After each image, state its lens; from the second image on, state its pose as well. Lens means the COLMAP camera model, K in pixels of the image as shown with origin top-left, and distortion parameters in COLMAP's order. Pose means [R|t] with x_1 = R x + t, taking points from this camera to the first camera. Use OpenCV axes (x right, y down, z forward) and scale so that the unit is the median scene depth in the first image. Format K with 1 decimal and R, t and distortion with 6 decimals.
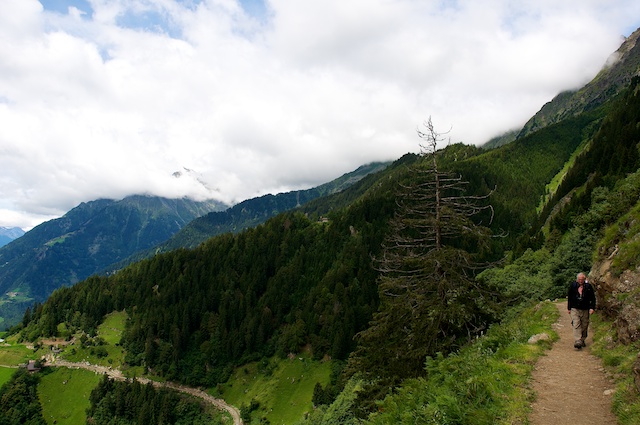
lens RADIAL K [[498.1, 0, 320.0], [0, 498.1, 212.5], [0, 0, 1]] dist [-0.169771, 0.161899]
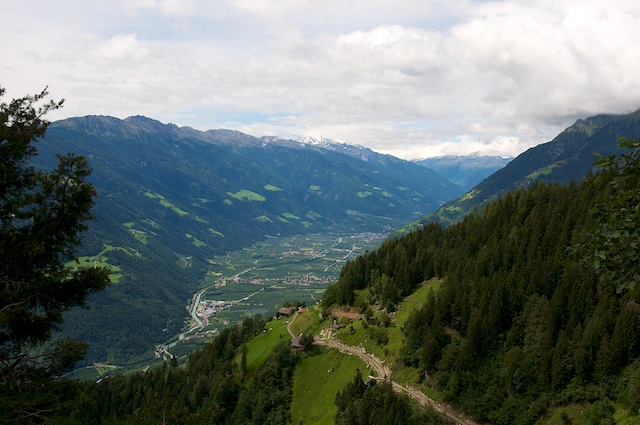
lens RADIAL K [[662.6, 0, 320.0], [0, 662.6, 212.5], [0, 0, 1]] dist [0.002362, 0.013399]
pose [[0.652105, 0.030151, -0.757529, 0.205869], [0.062167, 0.993717, 0.093068, 0.019824], [0.755575, -0.107784, 0.646133, 0.345663]]
